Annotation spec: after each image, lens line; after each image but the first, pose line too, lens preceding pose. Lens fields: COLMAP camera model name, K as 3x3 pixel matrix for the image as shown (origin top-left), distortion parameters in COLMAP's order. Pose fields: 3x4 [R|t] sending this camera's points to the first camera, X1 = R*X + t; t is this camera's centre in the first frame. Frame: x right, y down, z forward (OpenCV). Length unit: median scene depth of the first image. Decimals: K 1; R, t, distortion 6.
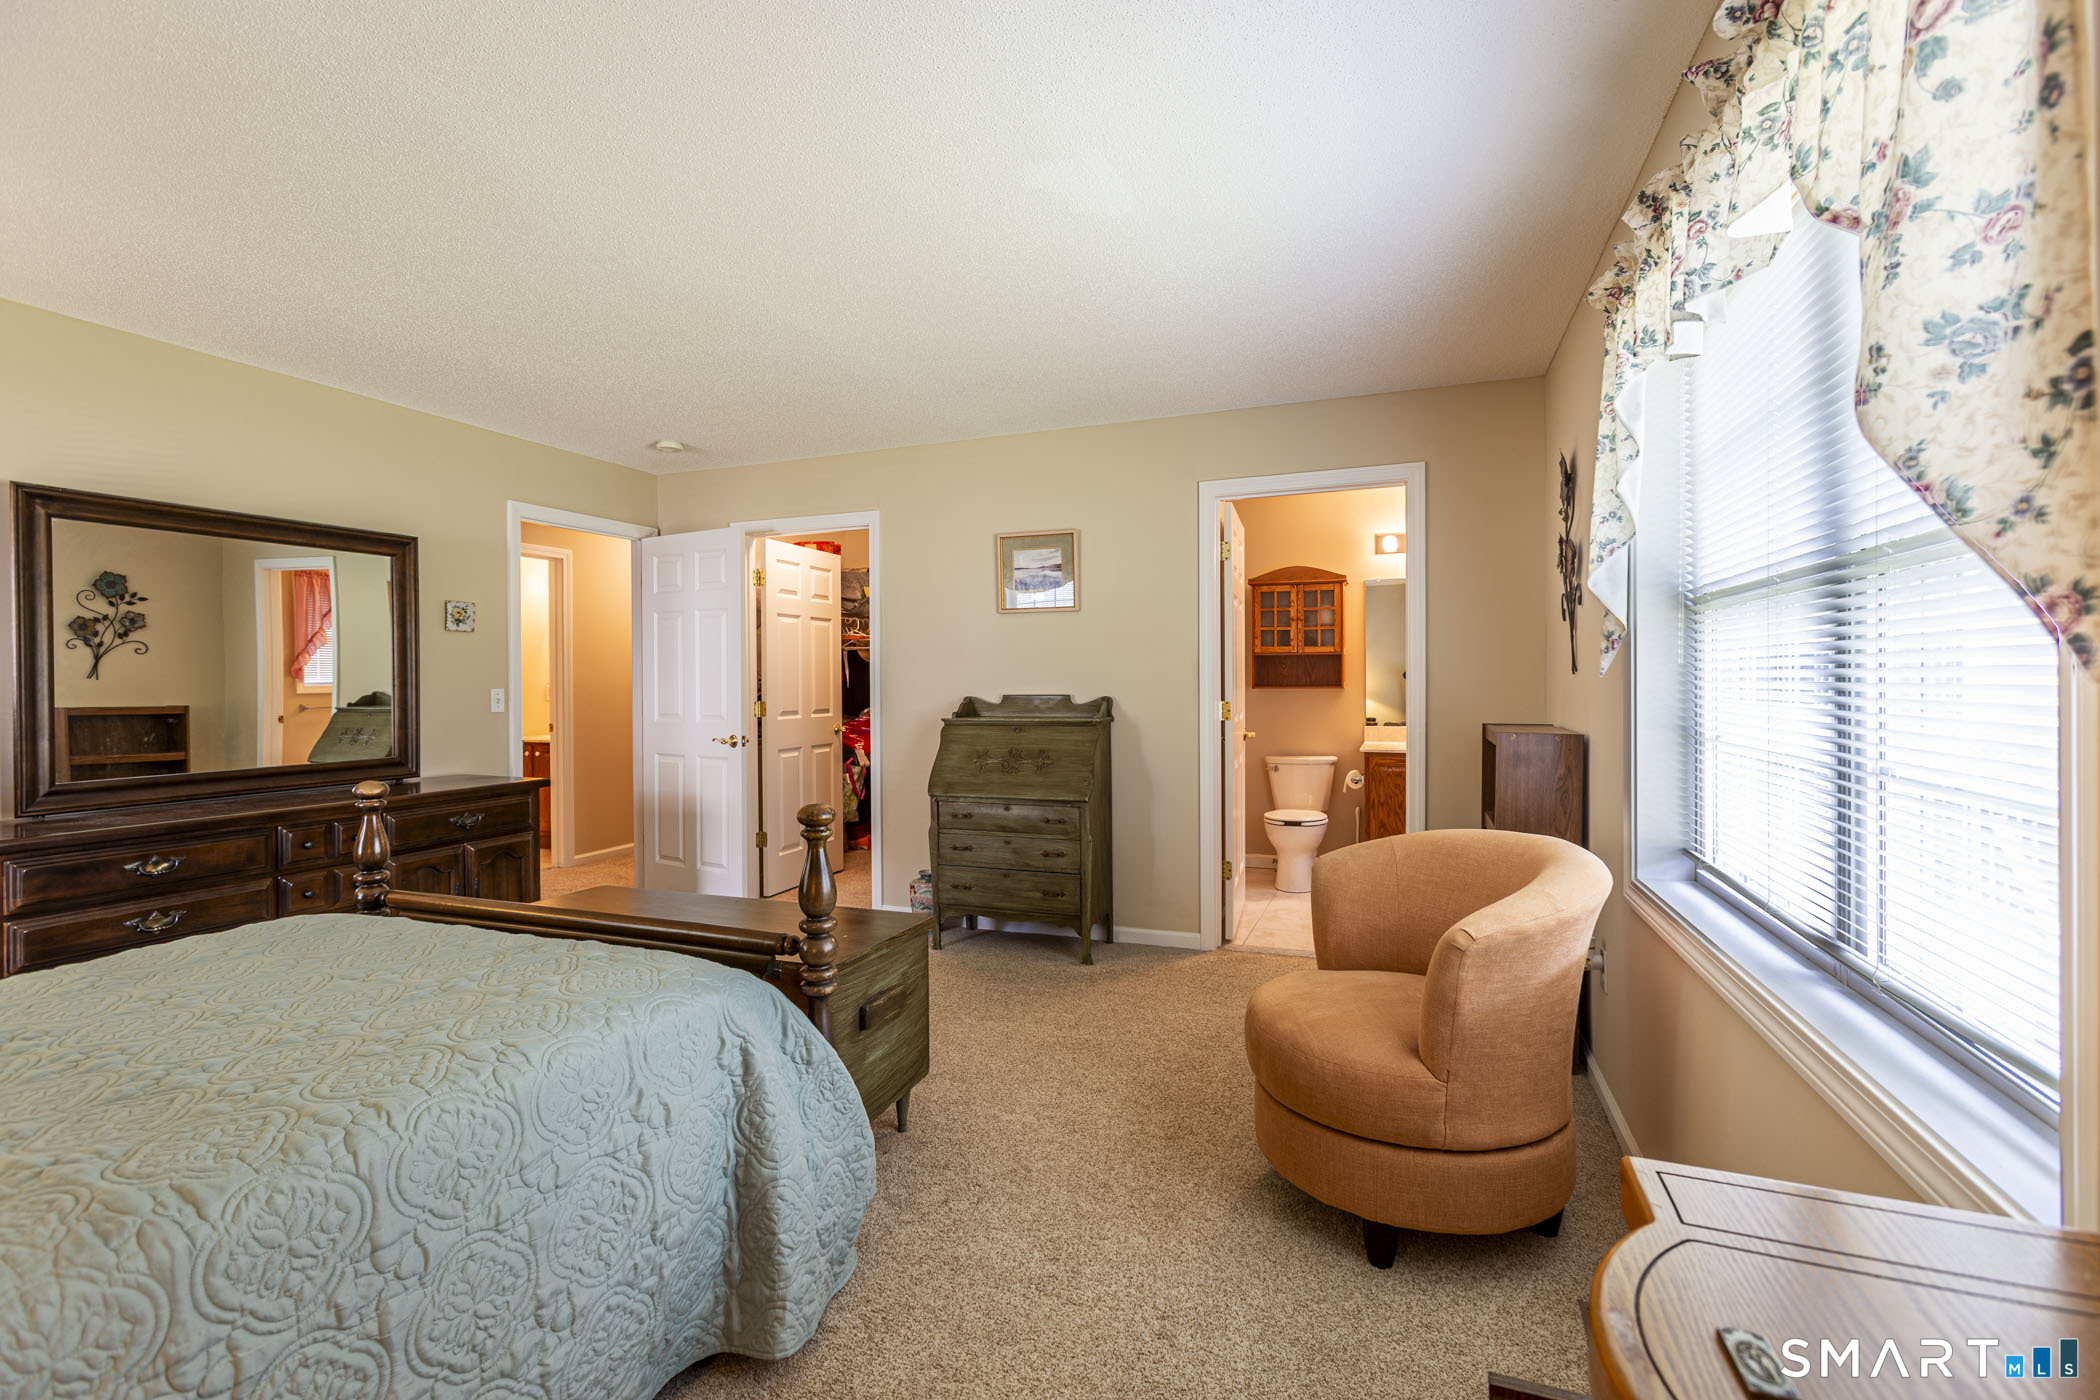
lens RADIAL K [[962.8, 0, 1053.8], [0, 962.8, 693.4], [0, 0, 1]] dist [-0.014919, 0.011950]
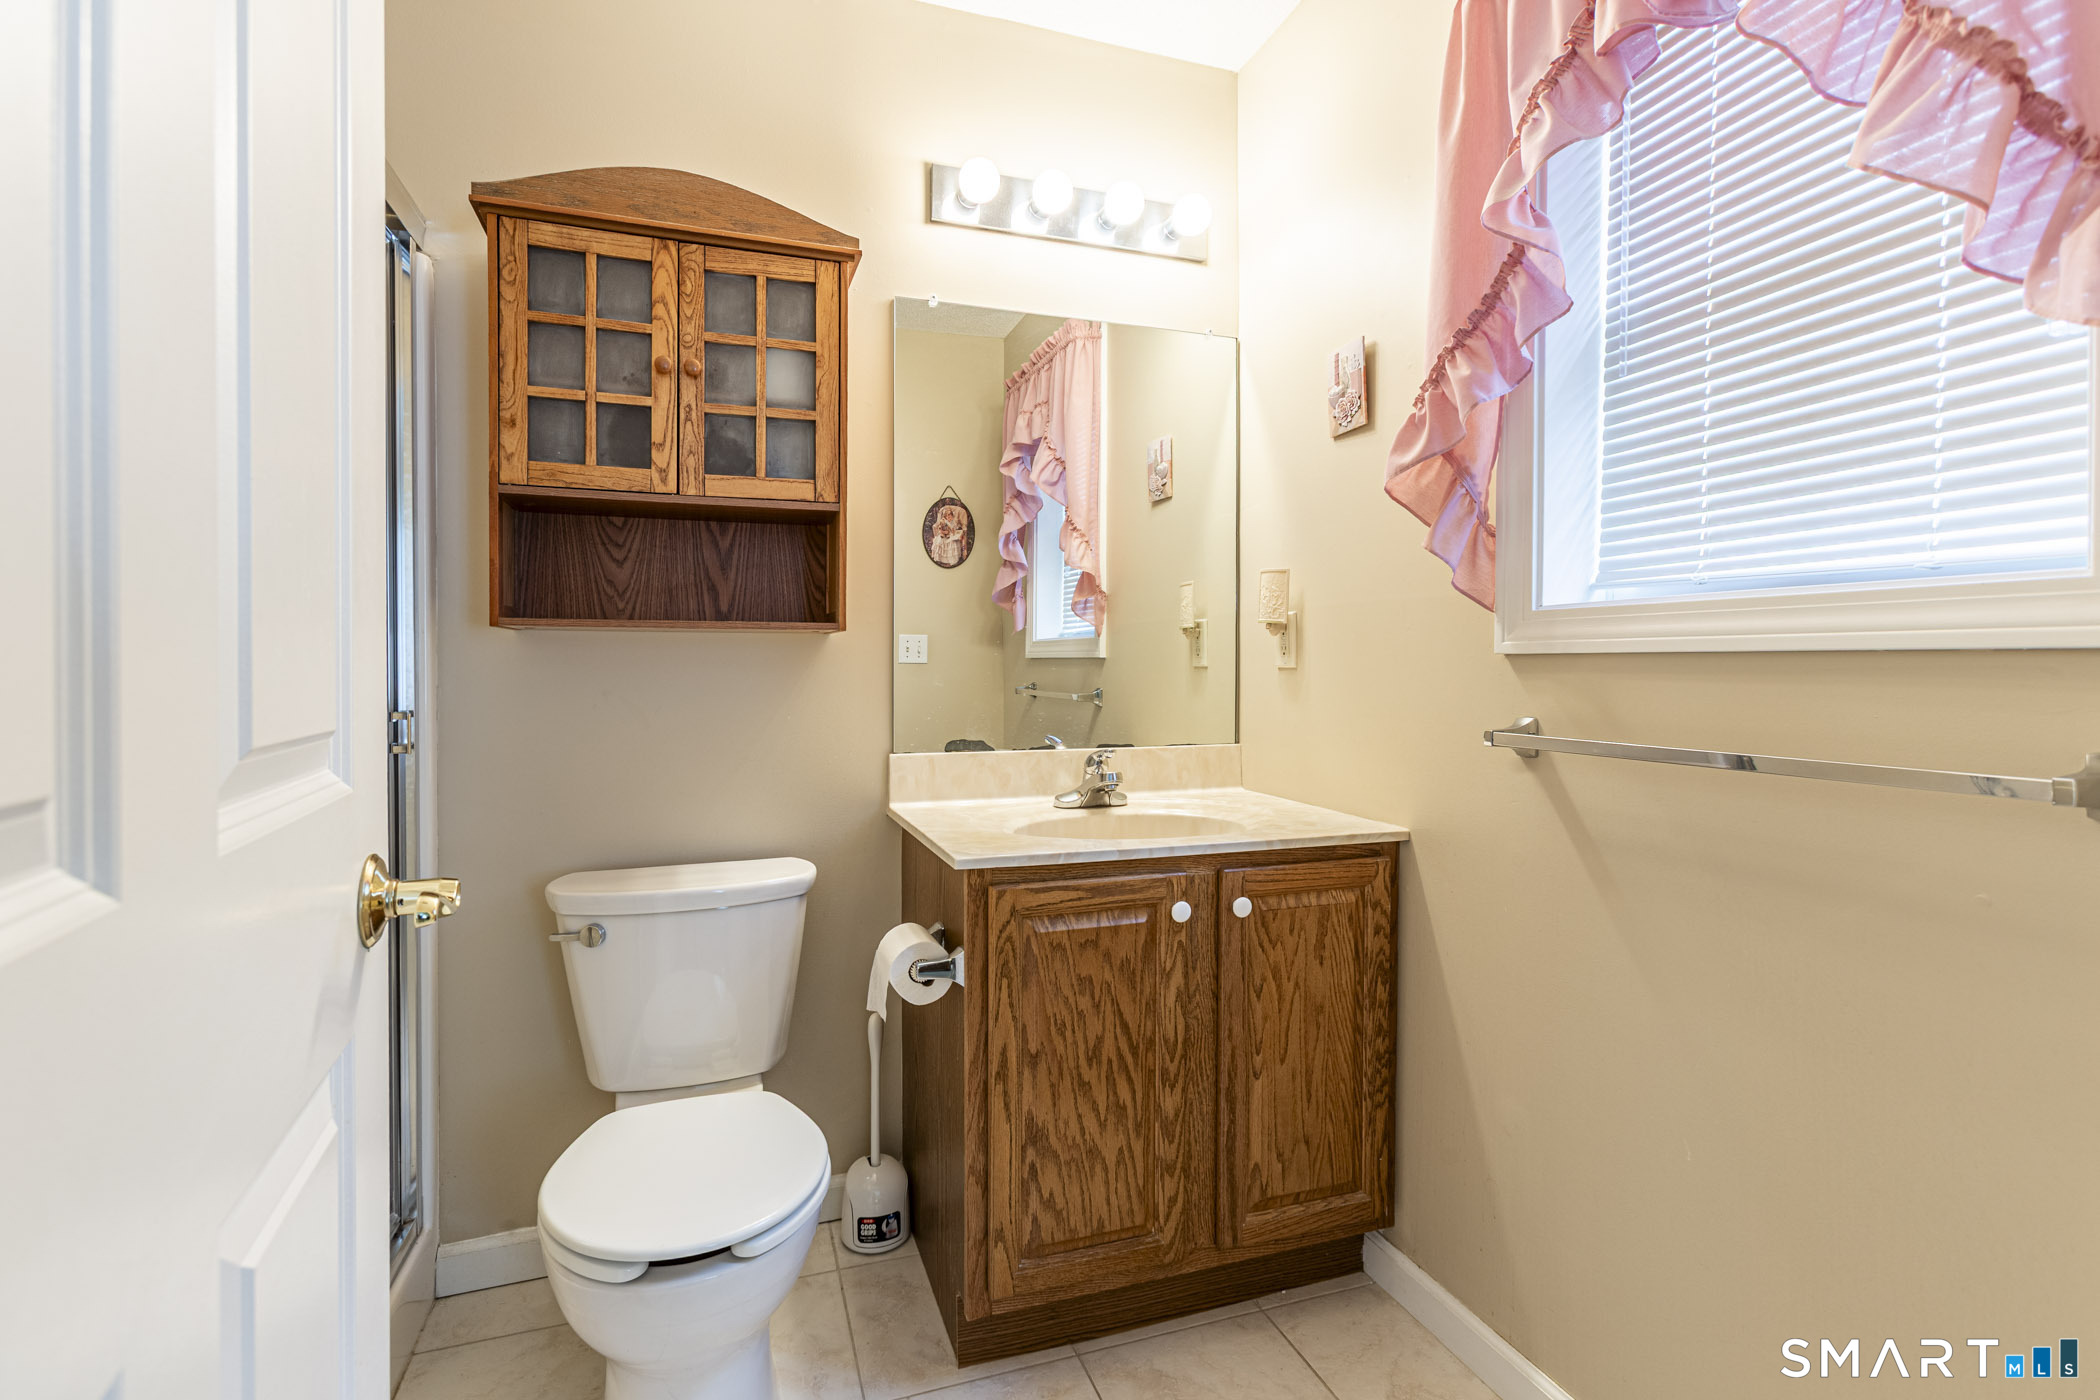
lens RADIAL K [[962.8, 0, 1086.6], [0, 962.8, 672.1], [0, 0, 1]] dist [-0.014919, 0.011950]
pose [[0.750394, 0.000373, 0.660991, 0.160764], [-0.000508, 1.000000, 0.000012, 0.008028], [-0.660991, -0.000345, 0.750394, 0.721802]]
